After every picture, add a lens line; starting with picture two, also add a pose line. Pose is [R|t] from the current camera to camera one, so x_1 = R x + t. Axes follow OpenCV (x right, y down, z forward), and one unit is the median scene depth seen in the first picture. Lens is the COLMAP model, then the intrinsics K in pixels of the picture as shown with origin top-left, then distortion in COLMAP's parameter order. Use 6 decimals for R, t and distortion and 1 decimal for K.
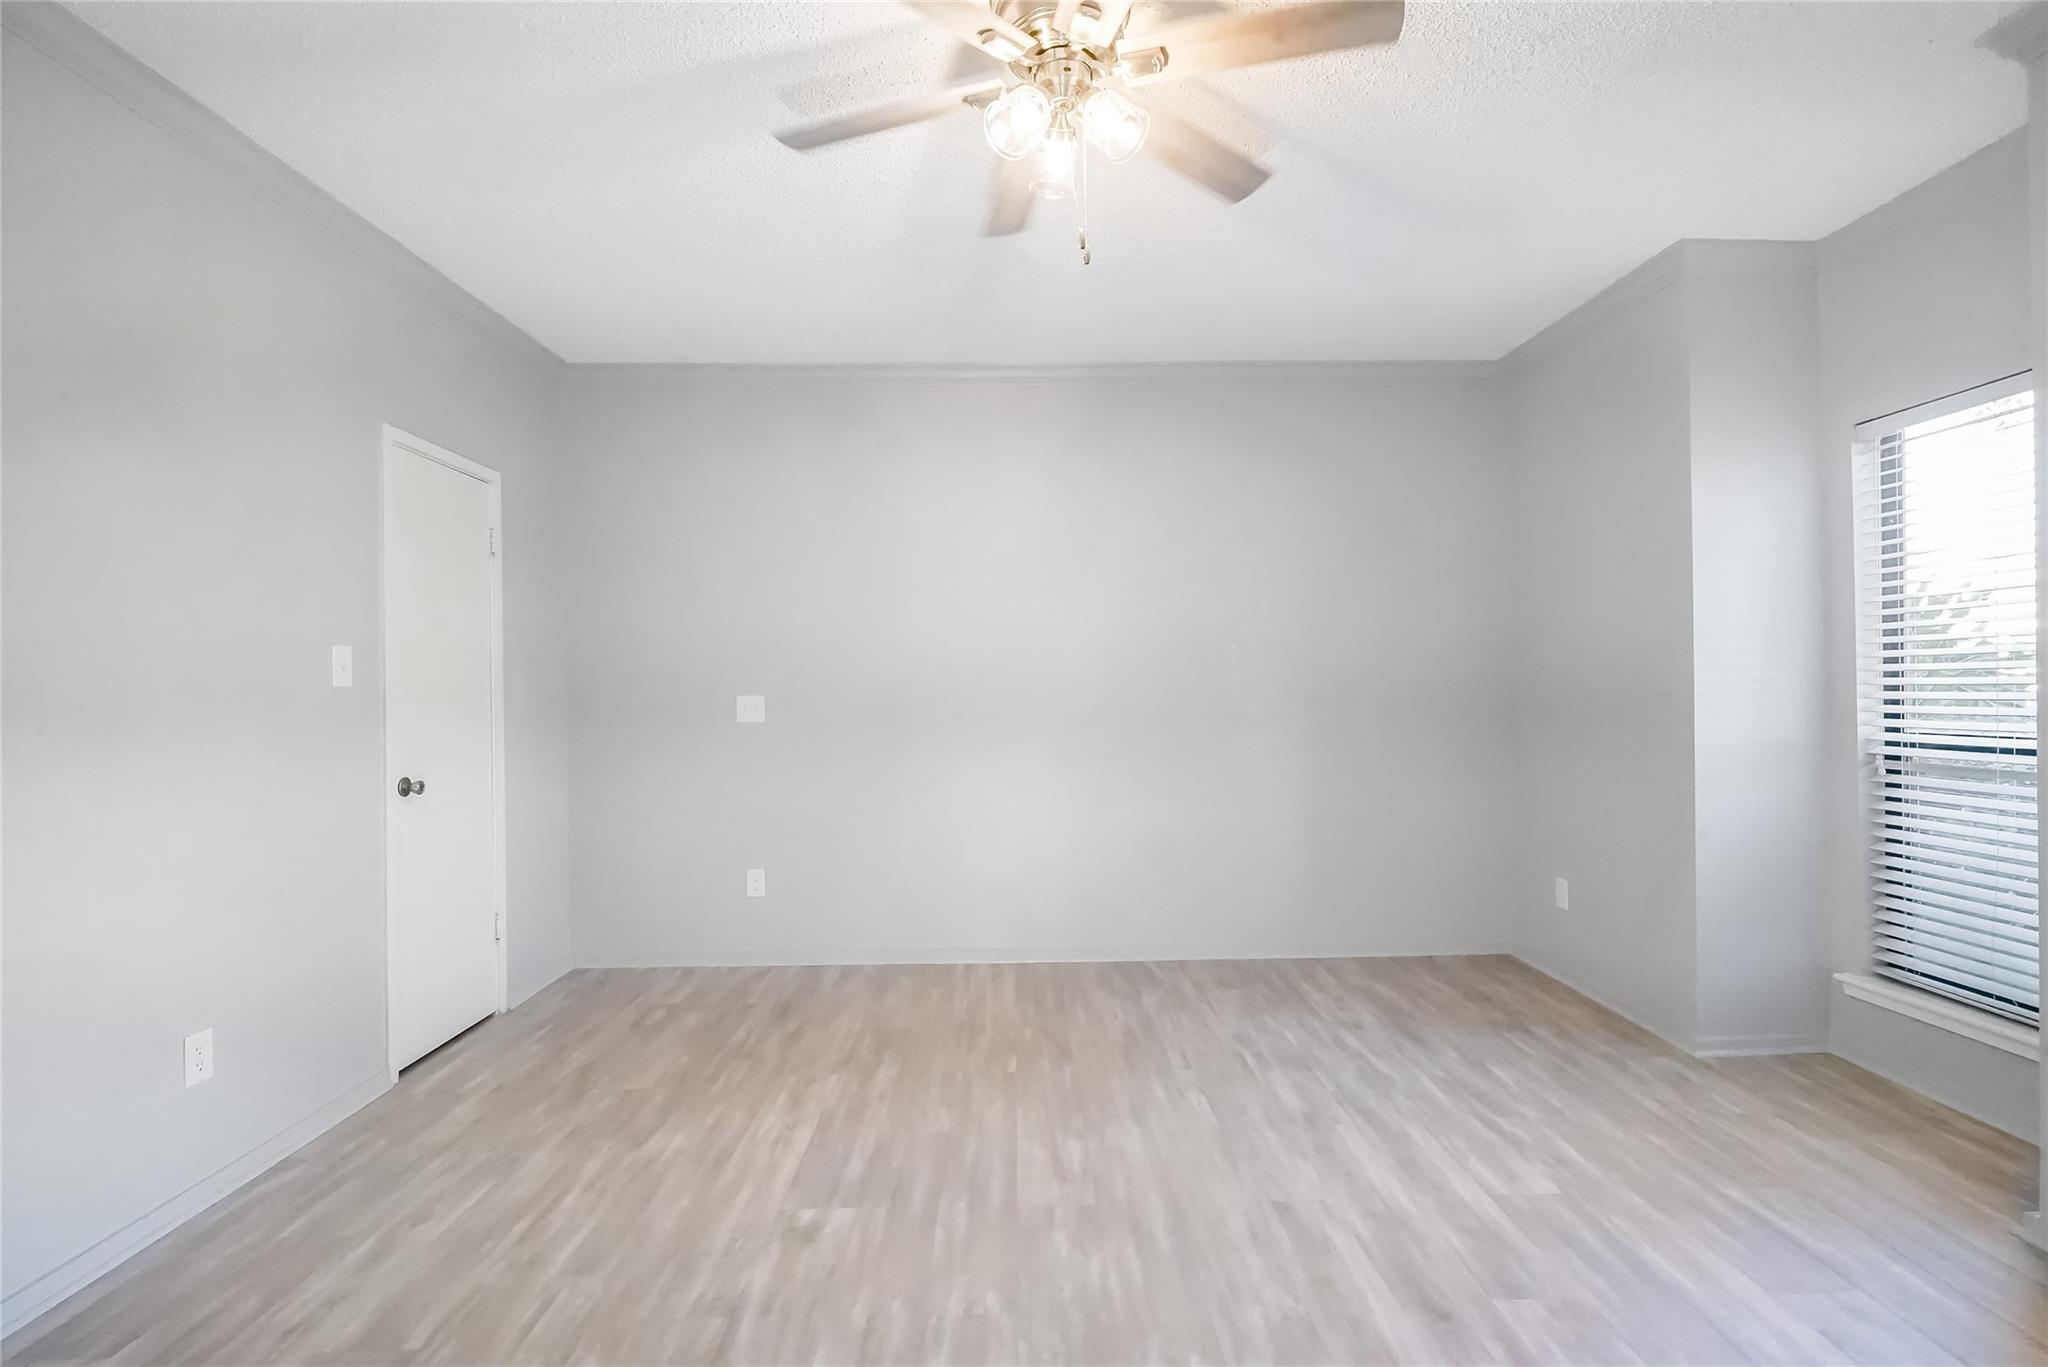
lens RADIAL K [[992.4, 0, 1024.0], [0, 992.4, 683.5], [0, 0, 1]] dist [-0.001140, -0.000849]
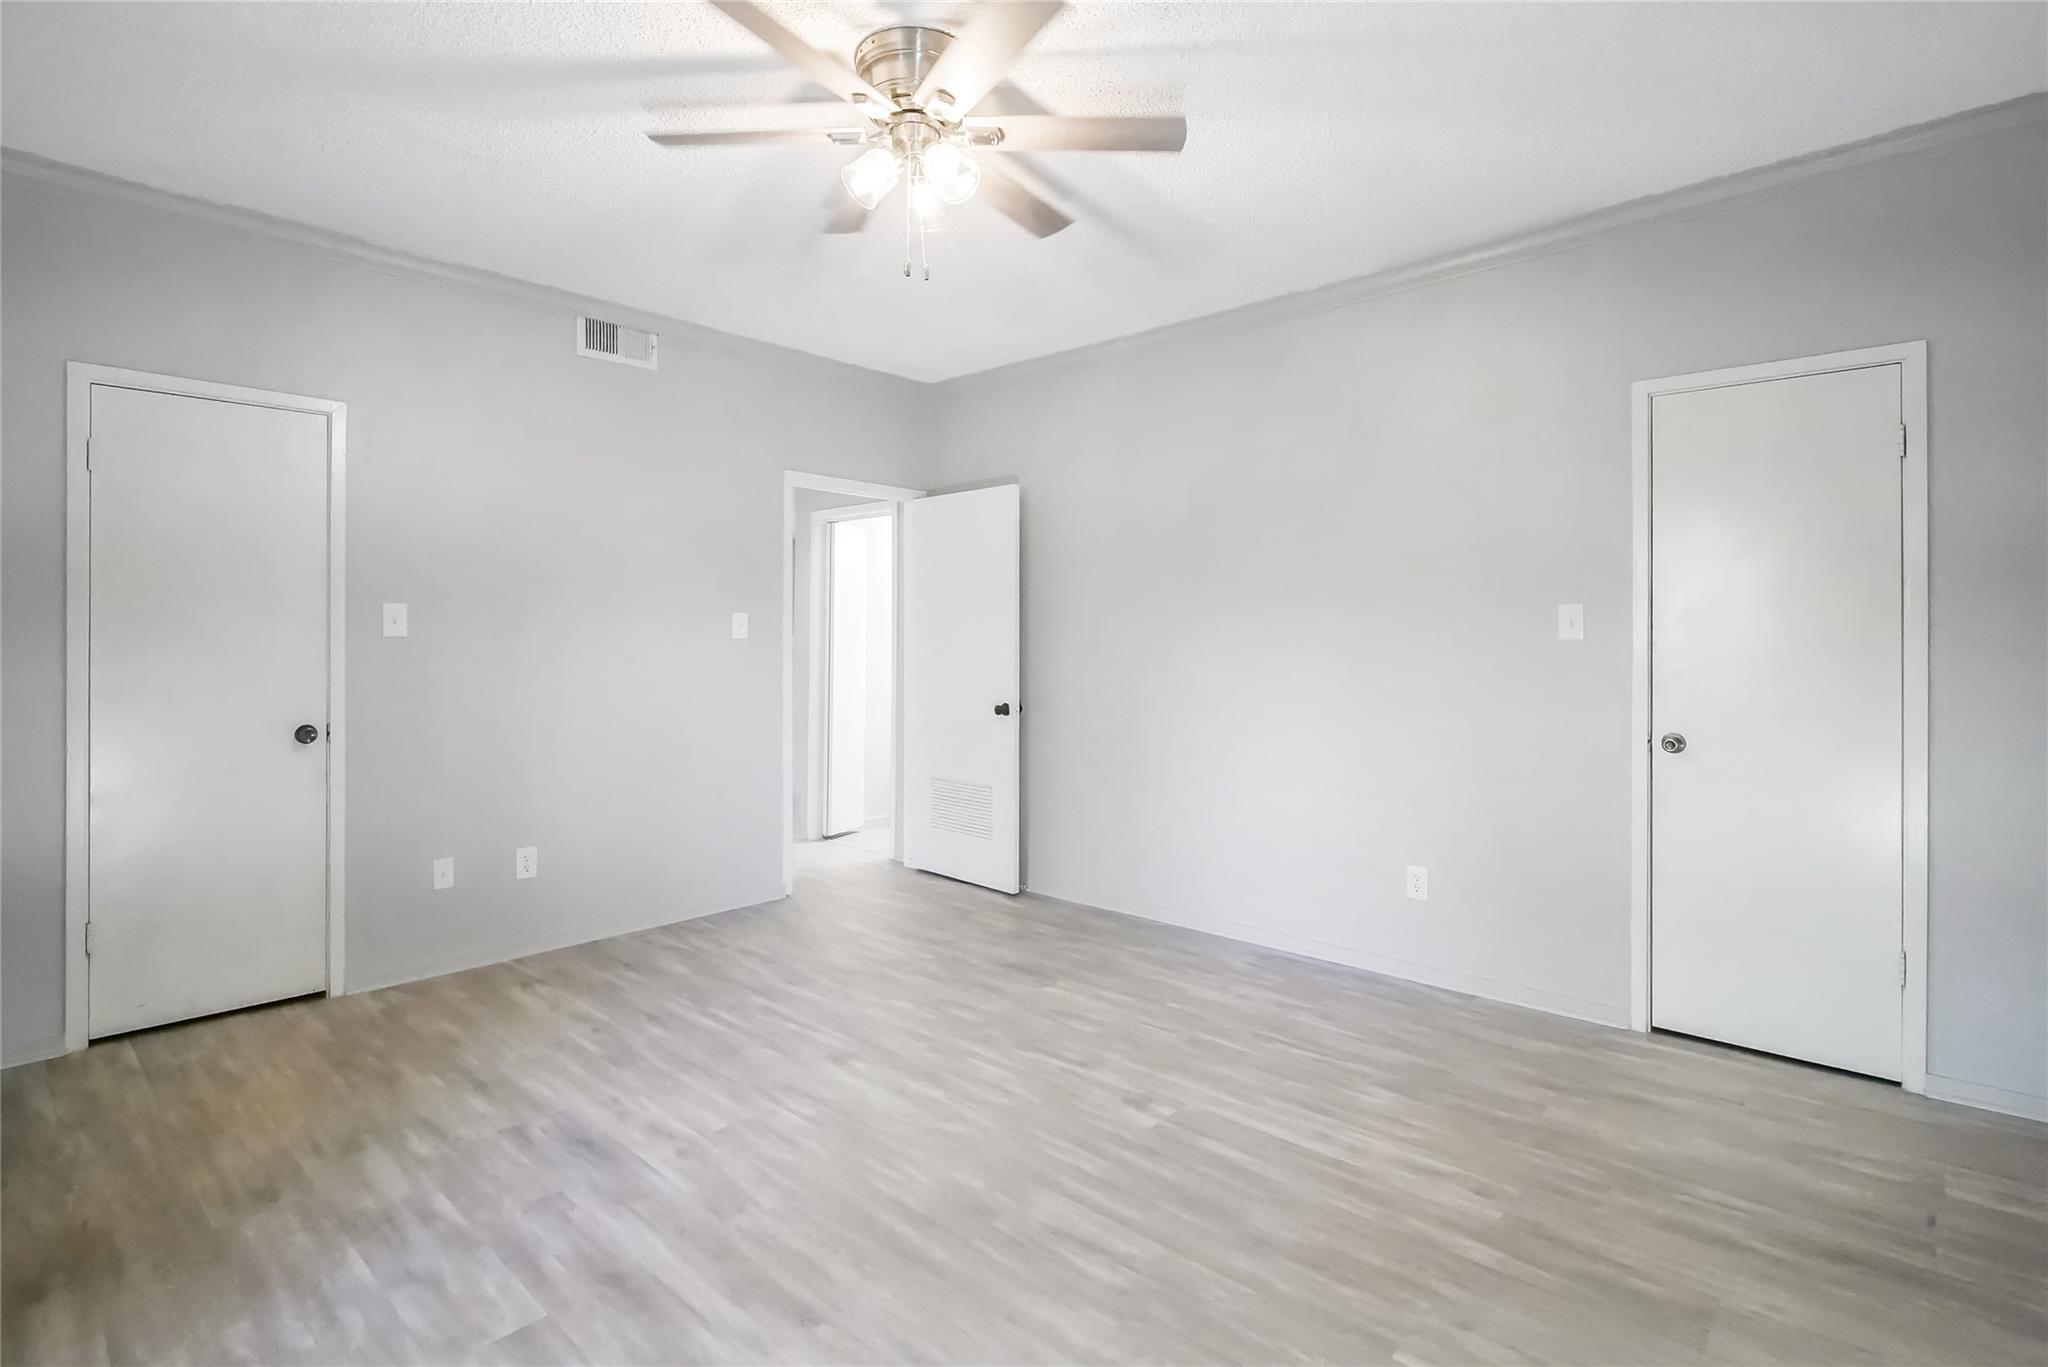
lens RADIAL K [[984.7, 0, 1028.5], [0, 984.7, 640.9], [0, 0, 1]] dist [-0.000975, -0.003046]
pose [[-0.693340, 0.005634, -0.720588, 0.656867], [0.007014, 0.999975, 0.001069, -0.002900], [0.720576, -0.004313, -0.693362, 1.575101]]
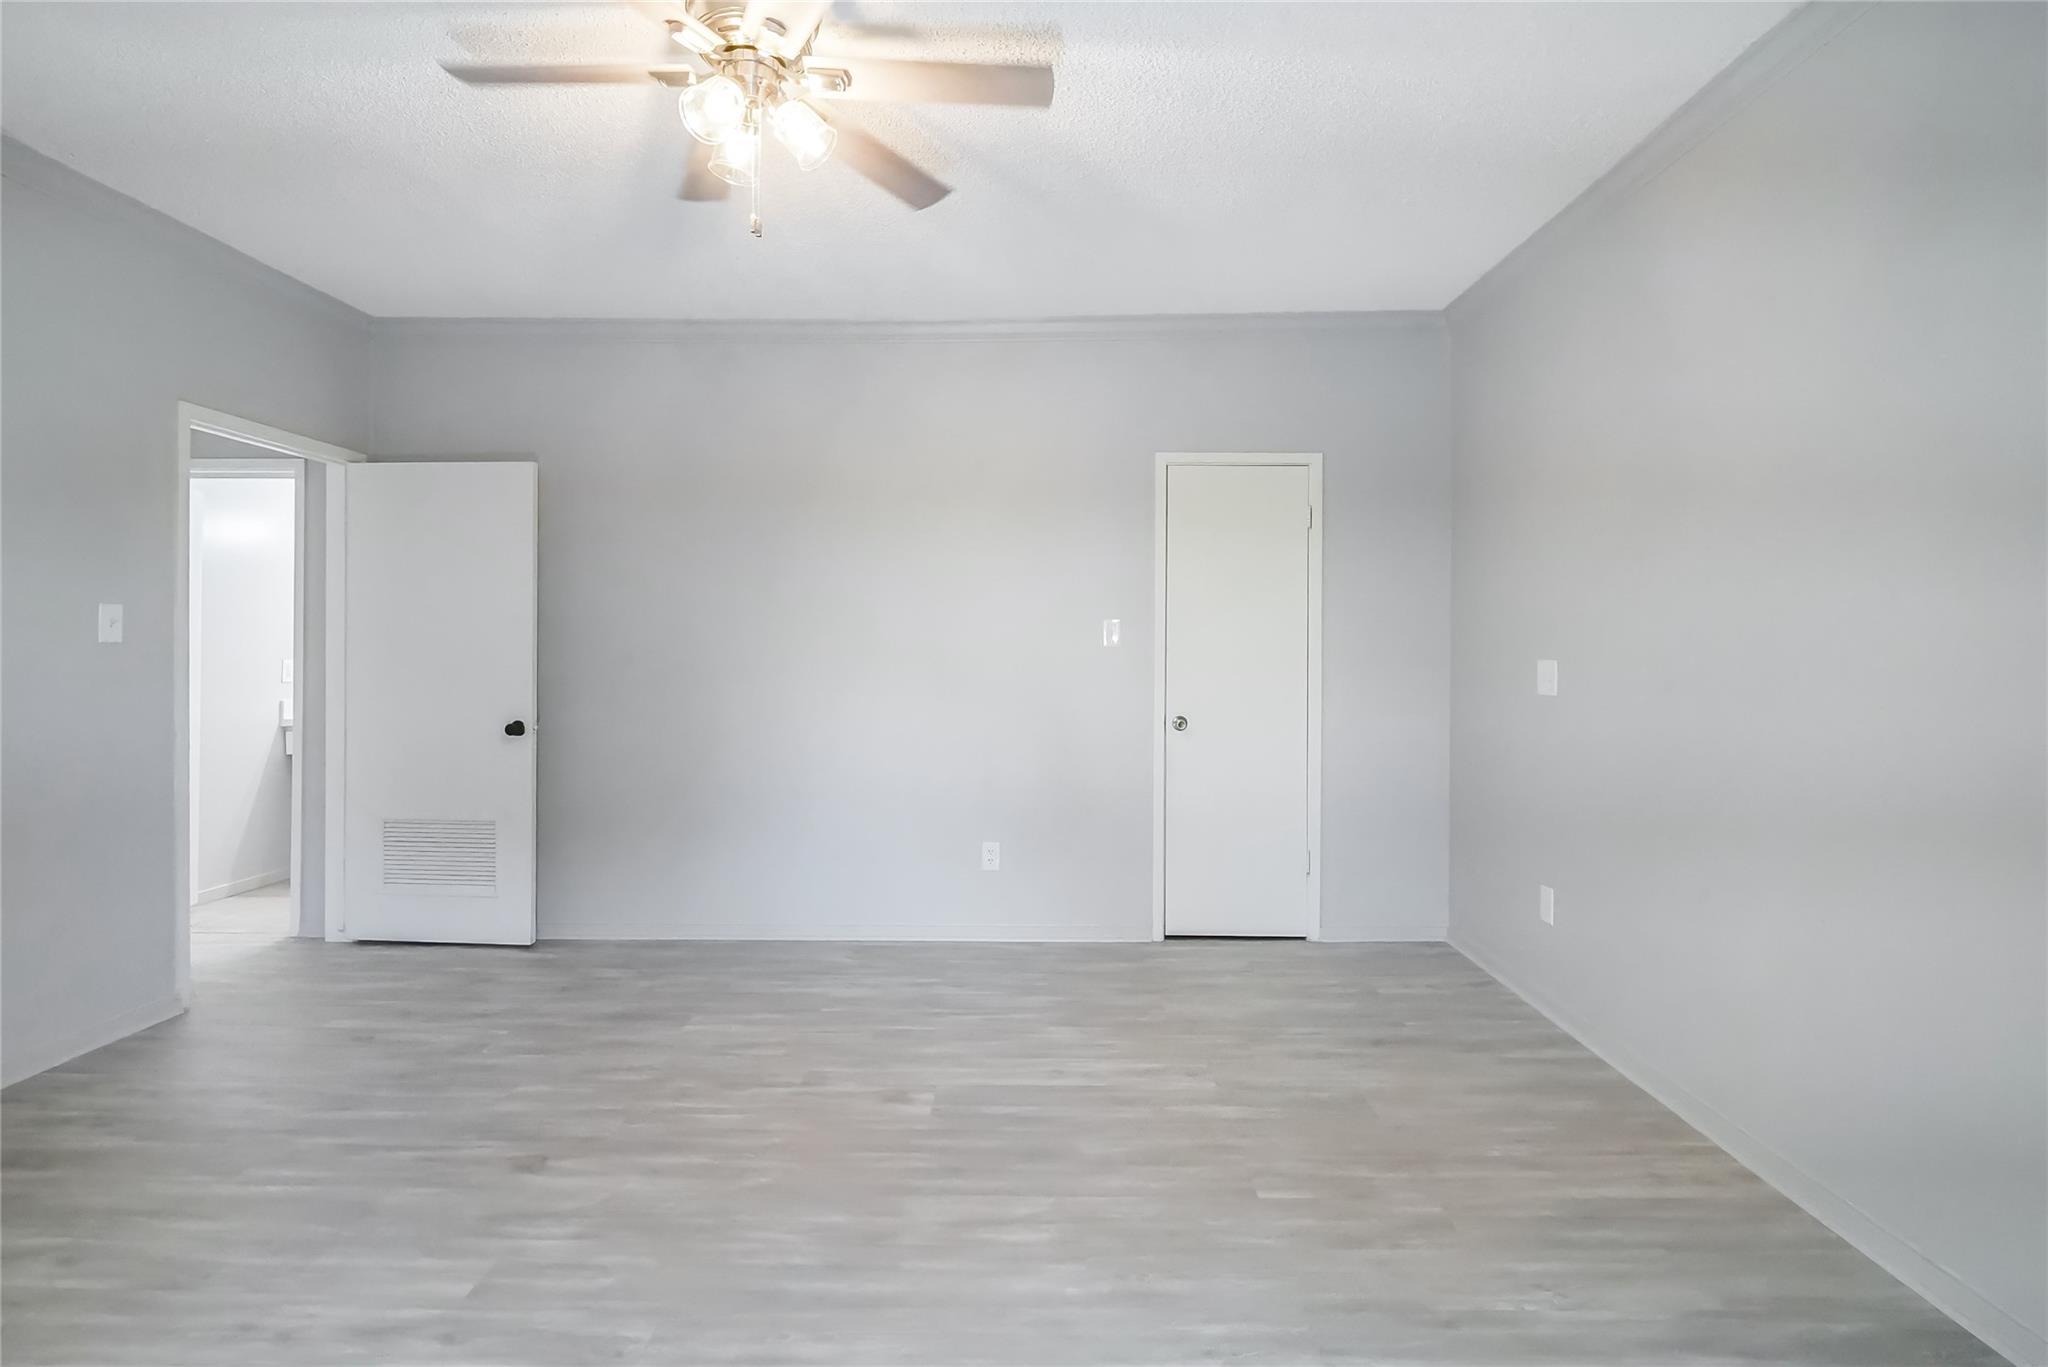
lens RADIAL K [[984.7, 0, 1028.5], [0, 984.7, 640.9], [0, 0, 1]] dist [-0.000975, -0.003046]
pose [[-0.046723, 0.001559, -0.998907, 0.896866], [0.004210, 0.999990, 0.001364, -0.010094], [0.998899, -0.004141, -0.046729, 1.113759]]
